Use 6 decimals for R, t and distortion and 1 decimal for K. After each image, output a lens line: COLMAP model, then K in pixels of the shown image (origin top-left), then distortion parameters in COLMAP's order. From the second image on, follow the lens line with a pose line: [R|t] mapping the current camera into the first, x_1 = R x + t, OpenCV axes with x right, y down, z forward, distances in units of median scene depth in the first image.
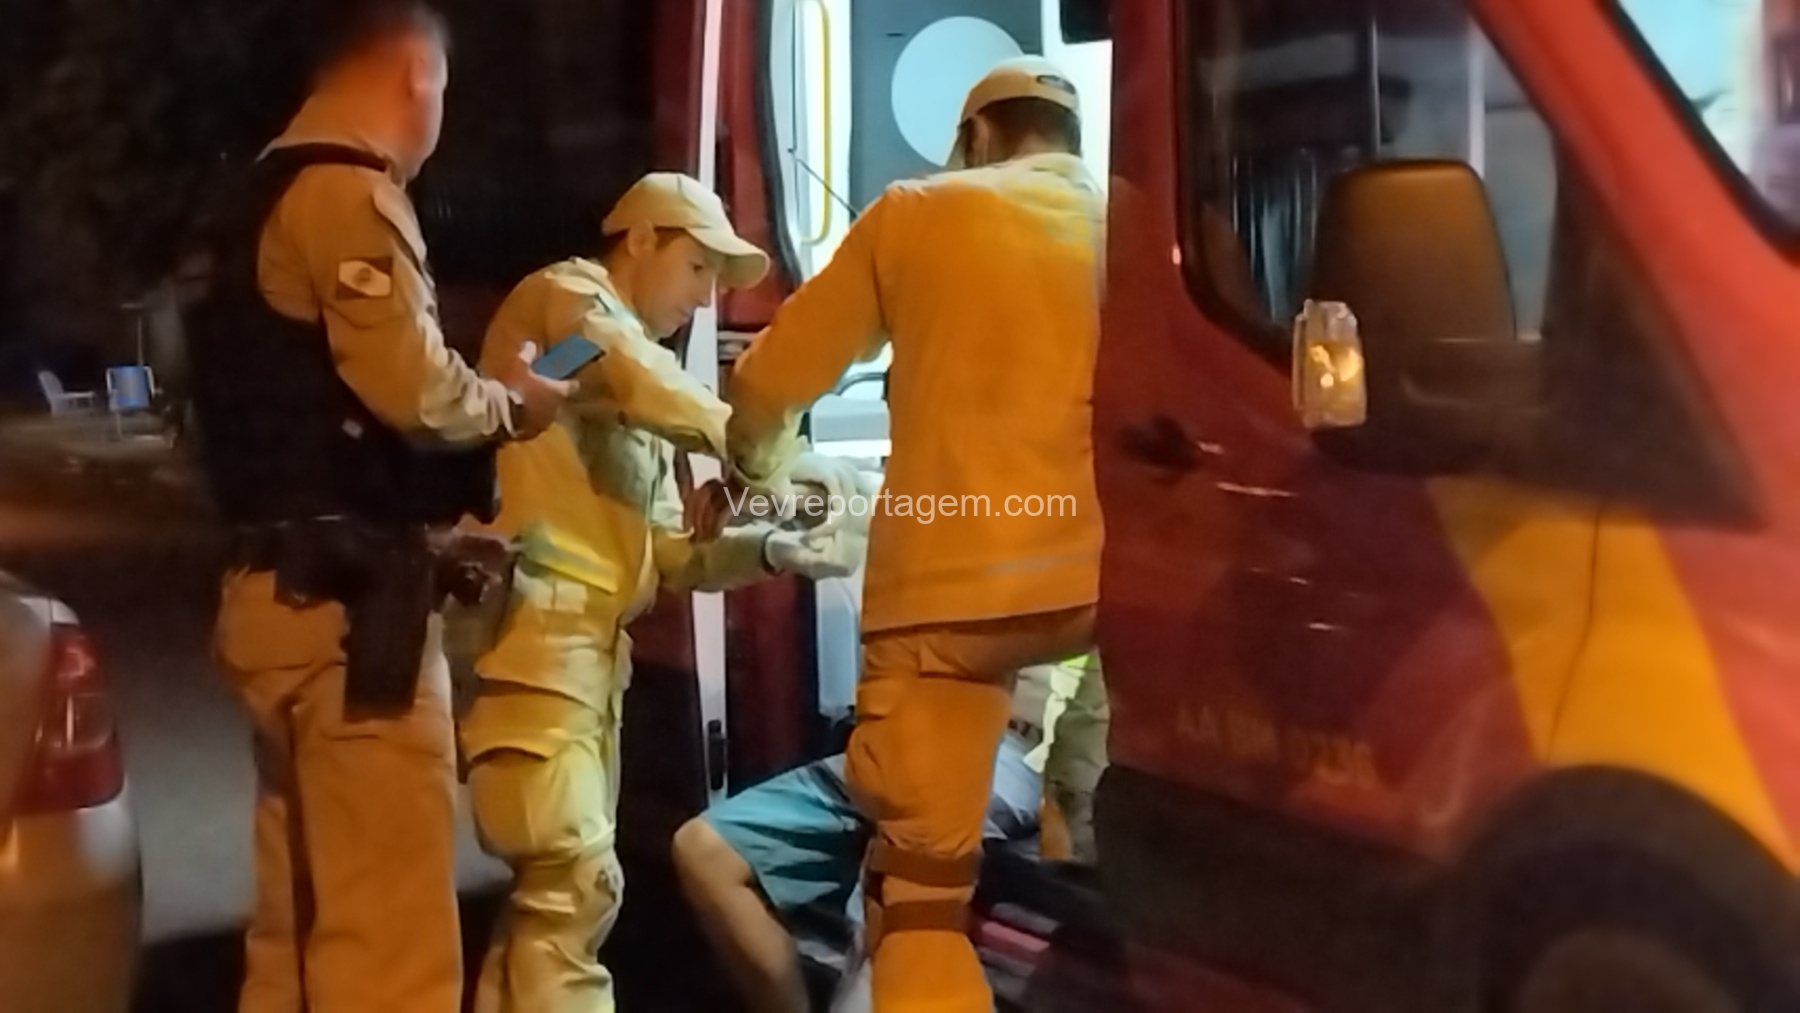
lens RADIAL K [[1507.3, 0, 634.3], [0, 1507.3, 509.1], [0, 0, 1]] dist [0.062030, 0.002178]
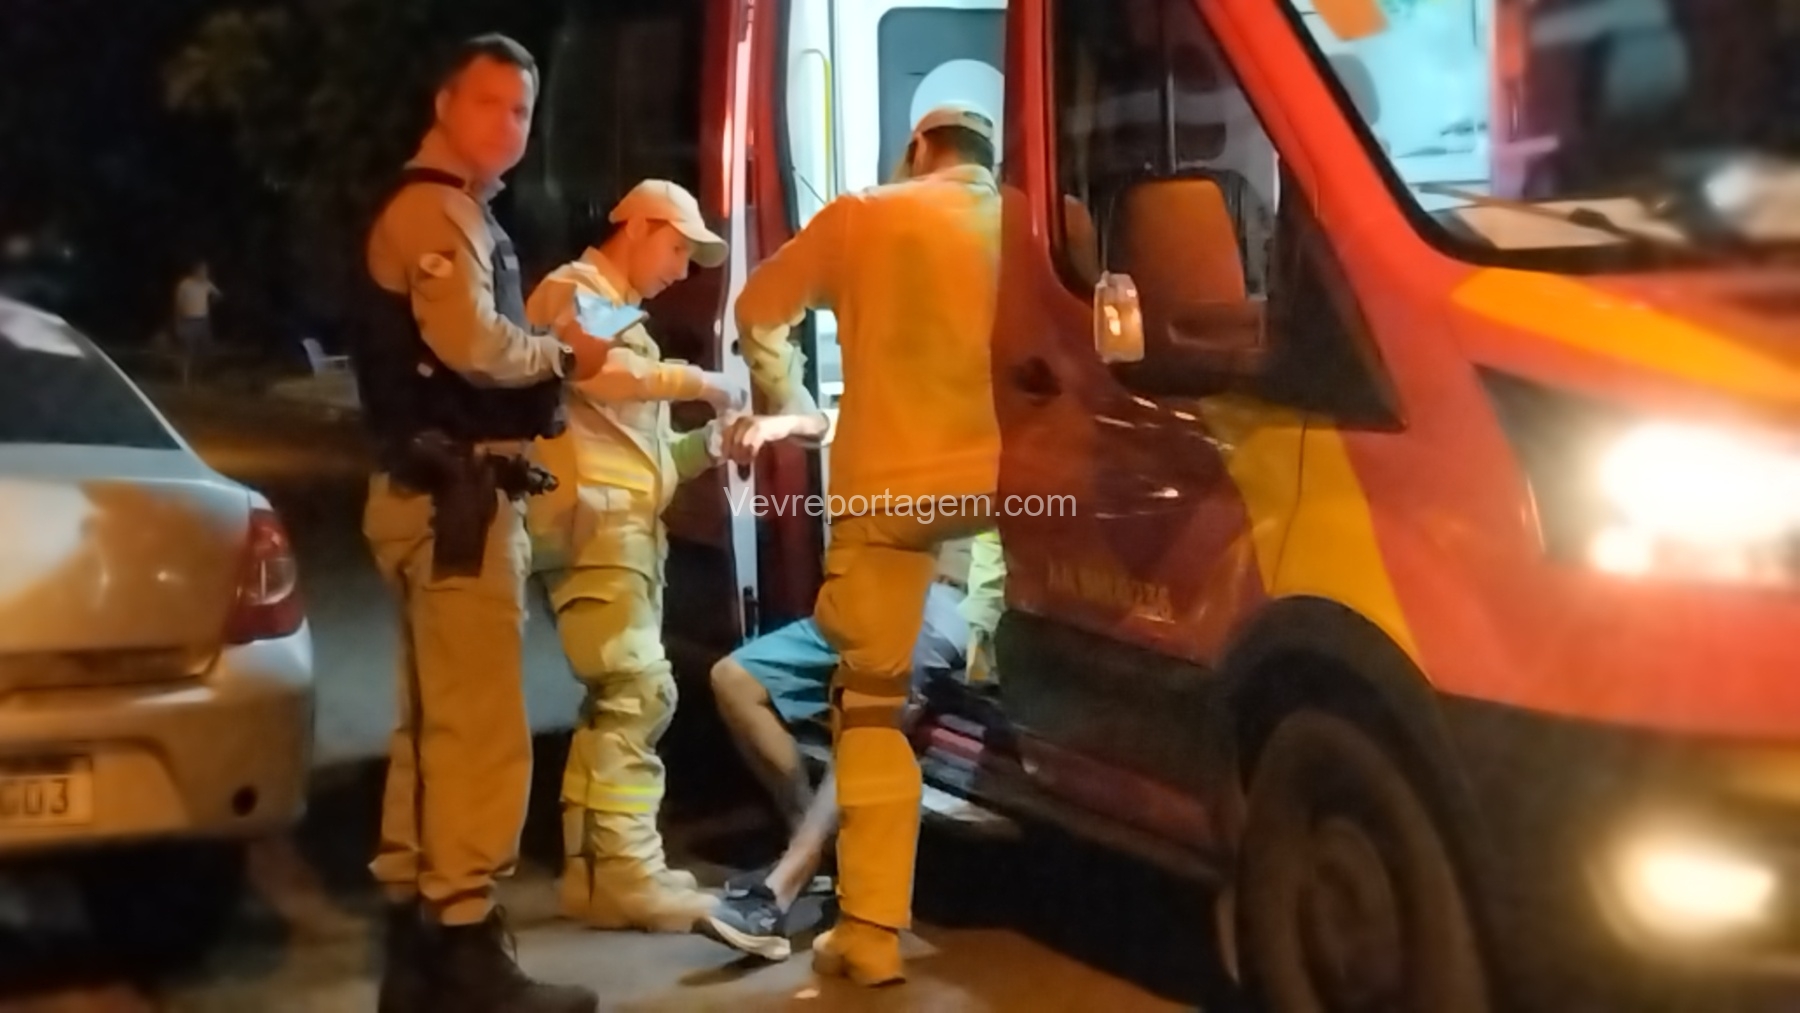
lens RADIAL K [[1484.0, 0, 903.8], [0, 1484.0, 505.9], [0, 0, 1]] dist [0.063829, -0.003228]
pose [[0.998784, -0.006677, -0.048850, 0.288150], [0.007608, 0.999793, 0.018891, 0.047788], [0.048714, -0.019240, 0.998627, -0.362336]]
